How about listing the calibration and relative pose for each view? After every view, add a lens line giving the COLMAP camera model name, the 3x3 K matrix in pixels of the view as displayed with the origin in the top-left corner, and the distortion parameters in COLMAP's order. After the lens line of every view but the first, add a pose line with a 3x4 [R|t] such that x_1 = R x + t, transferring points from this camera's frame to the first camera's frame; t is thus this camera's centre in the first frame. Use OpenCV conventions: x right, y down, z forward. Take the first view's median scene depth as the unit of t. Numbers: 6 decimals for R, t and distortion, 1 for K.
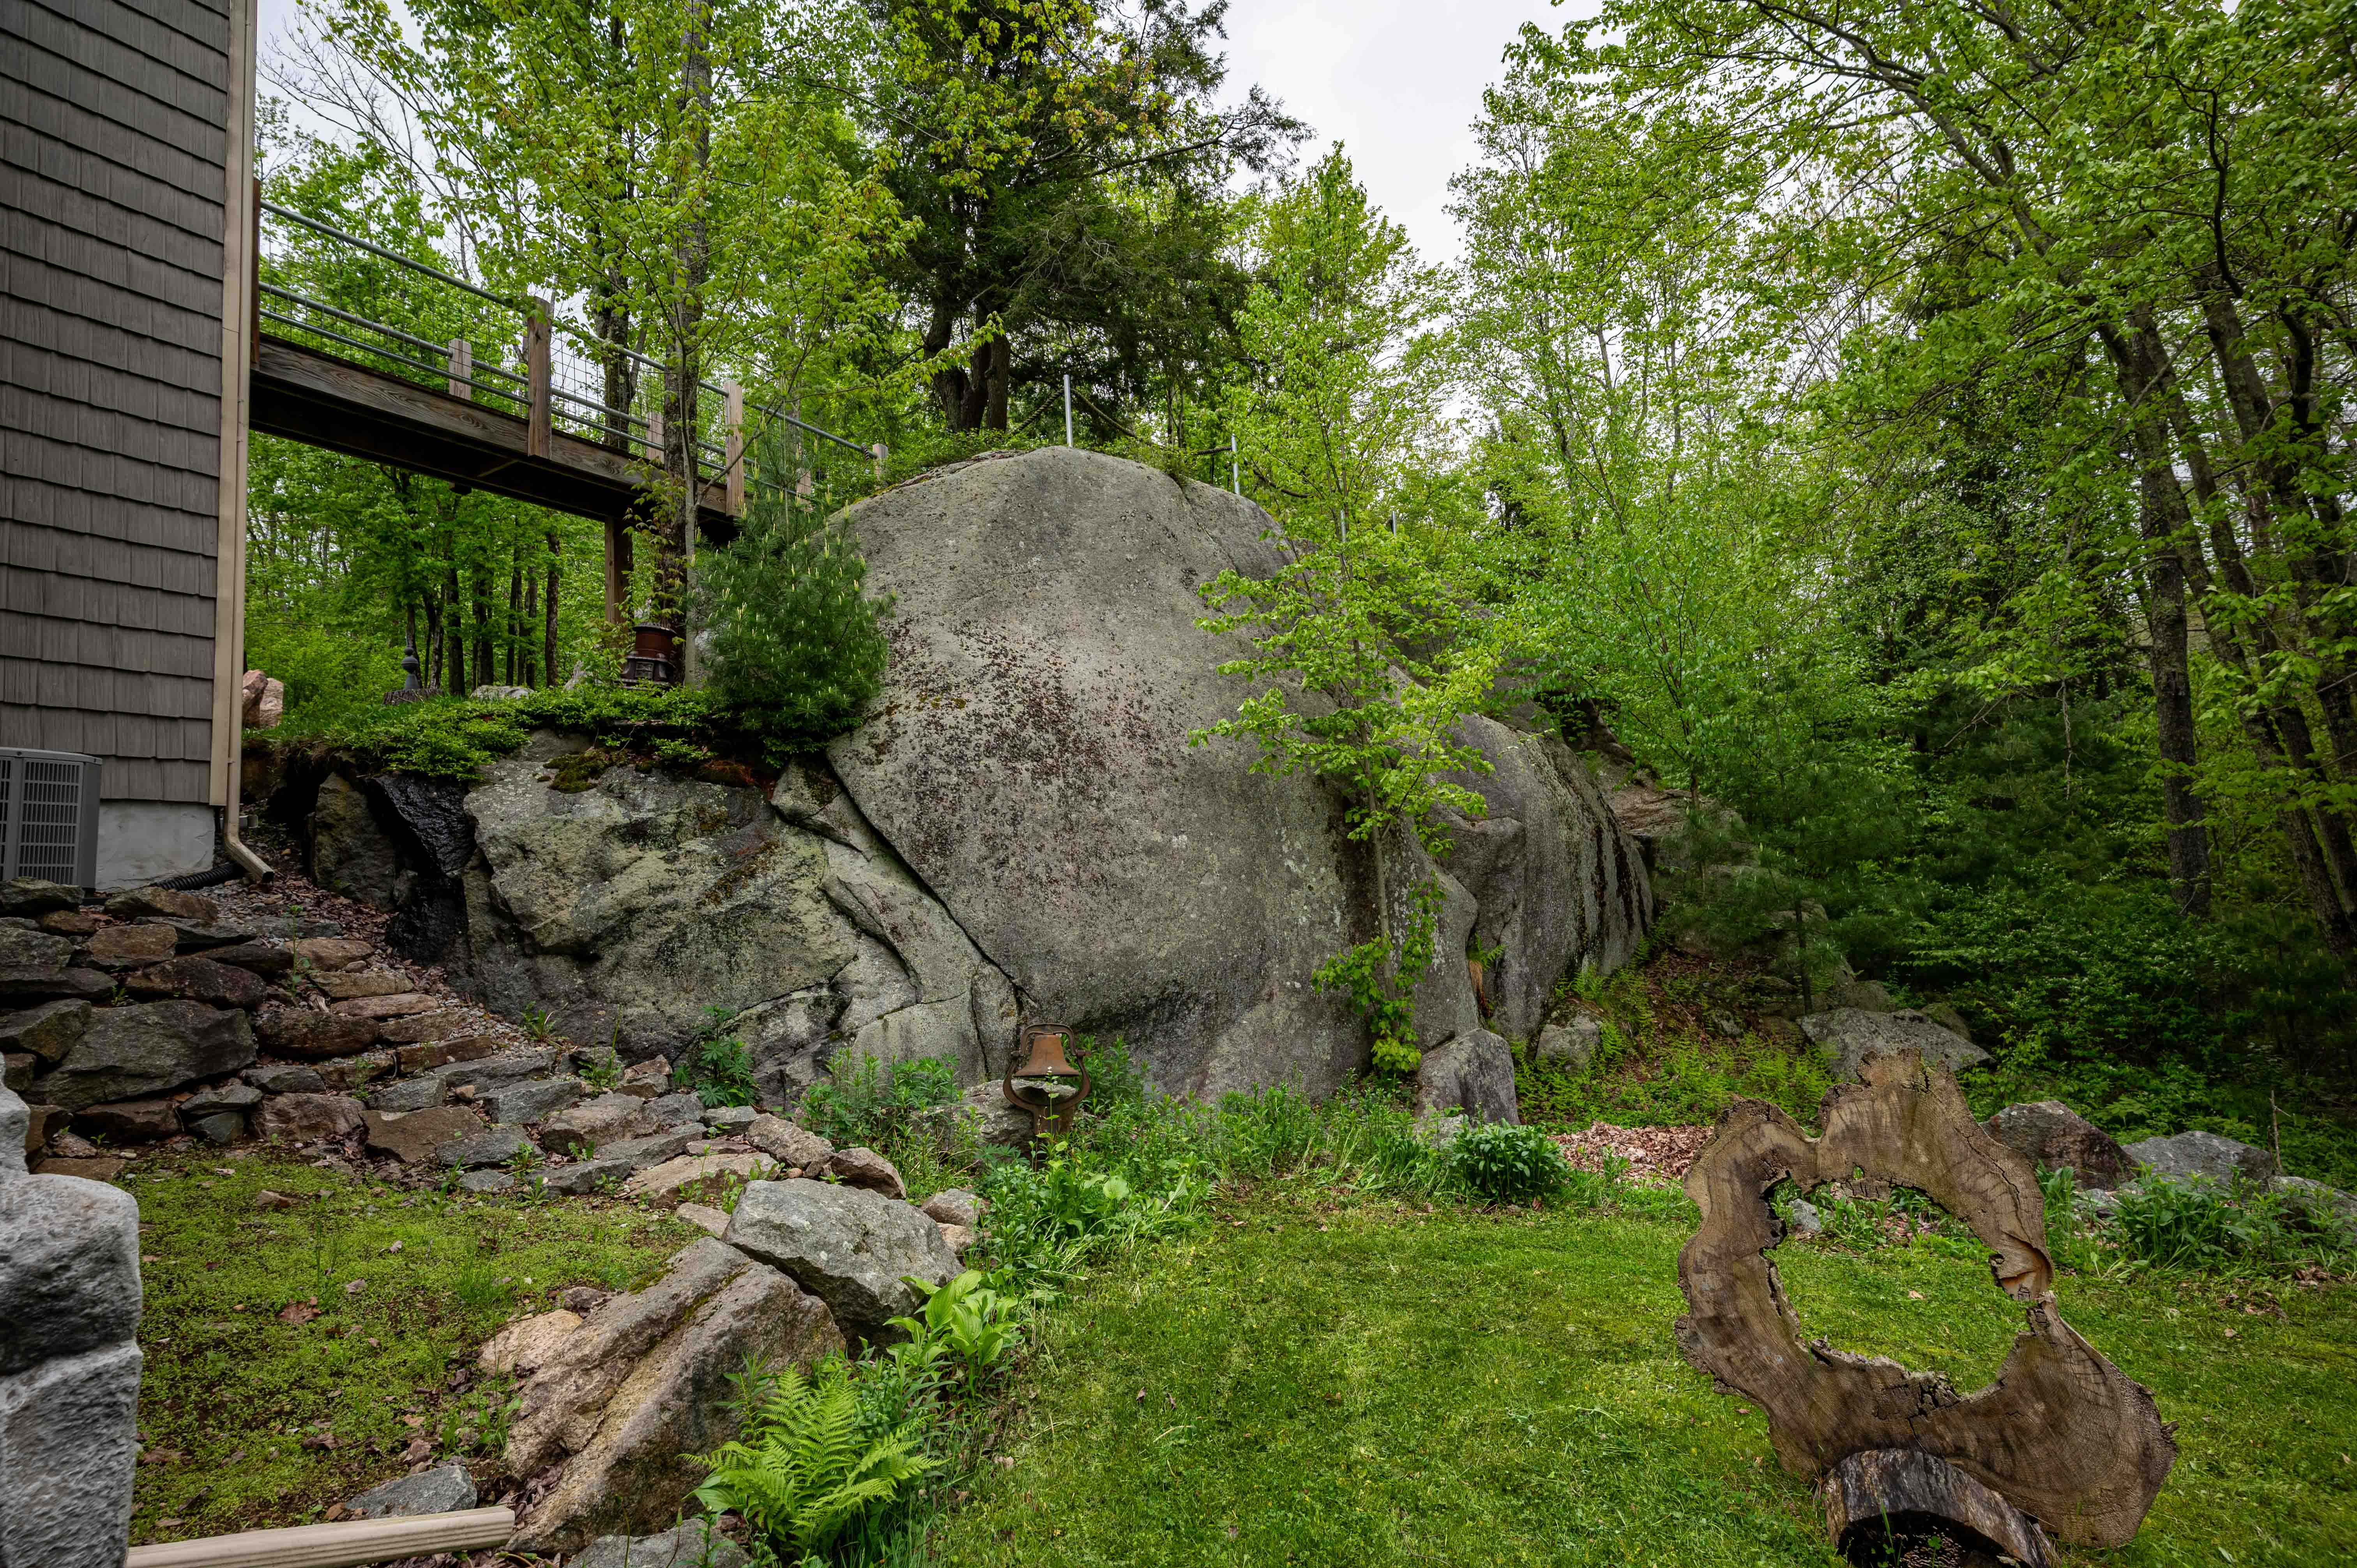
lens RADIAL K [[1137.1, 0, 1184.0], [0, 1137.1, 786.1], [0, 0, 1]] dist [-0.002222, 0.000642]
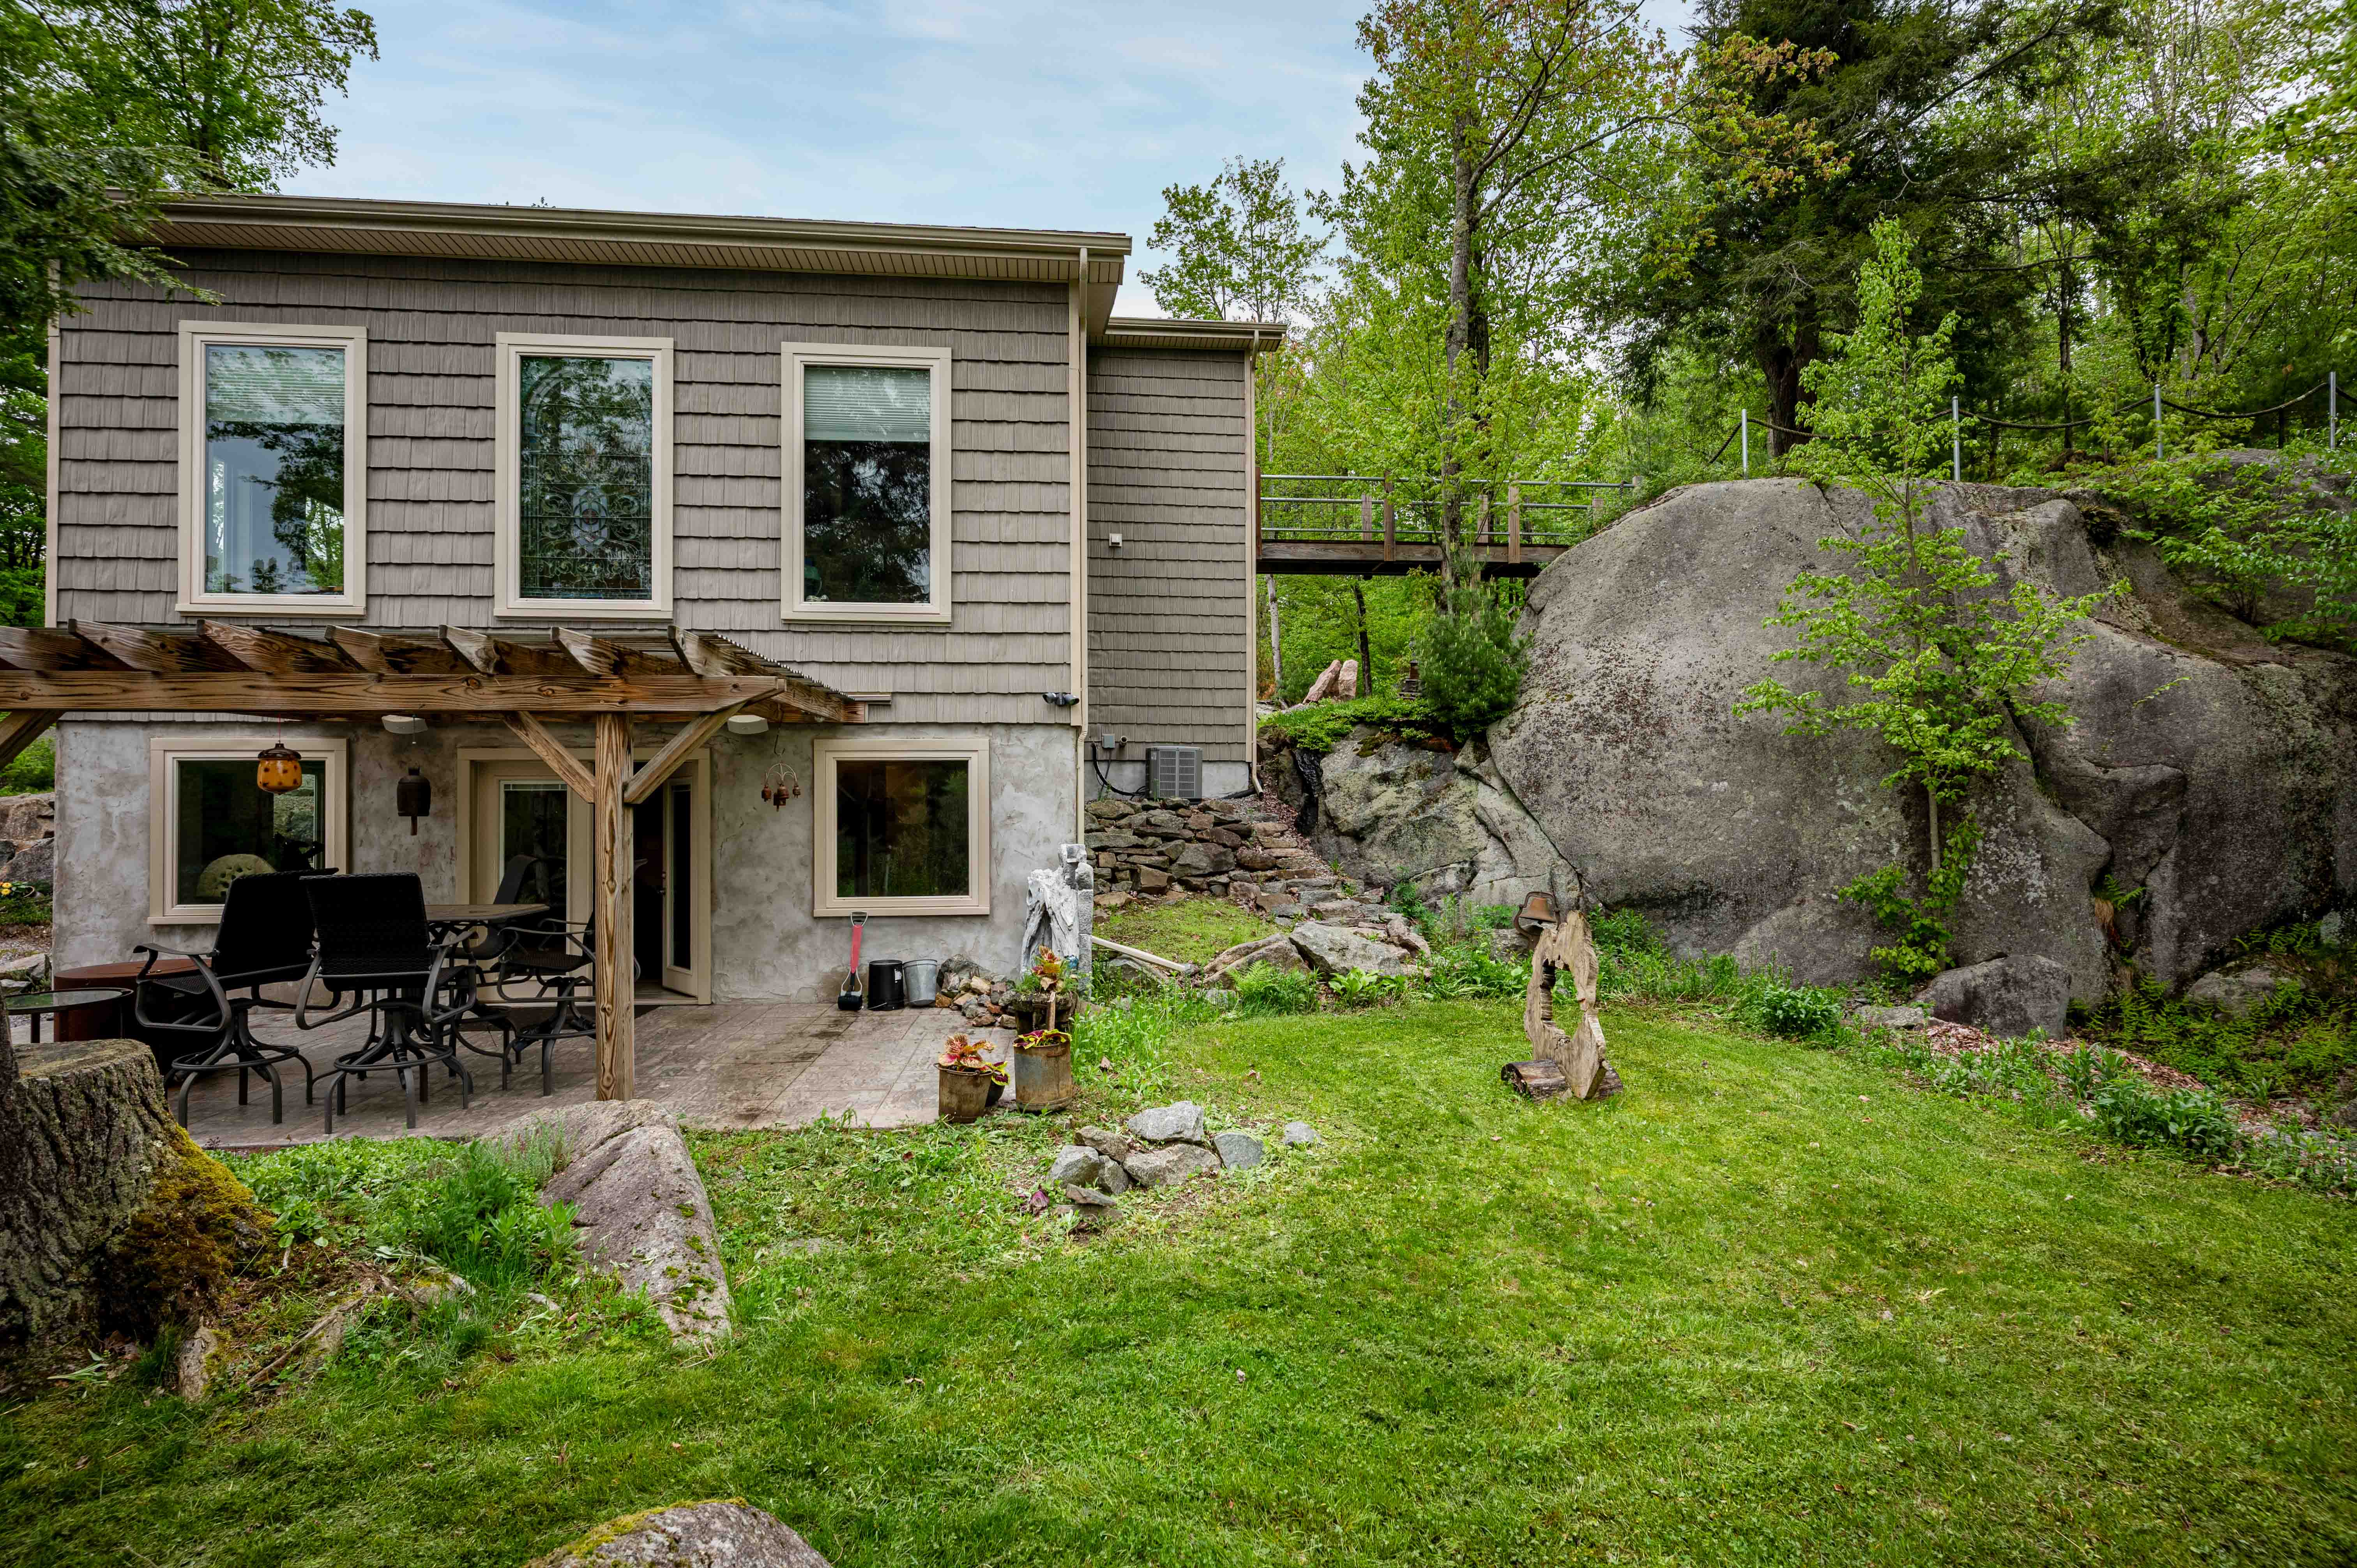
lens RADIAL K [[1137.1, 0, 1174.8], [0, 1137.1, 792.0], [0, 0, 1]] dist [-0.002222, 0.000642]
pose [[0.593218, 0.036016, -0.804236, 0.853654], [0.048883, 0.995544, 0.080640, -0.107245], [0.803557, -0.087151, 0.588814, -0.450631]]
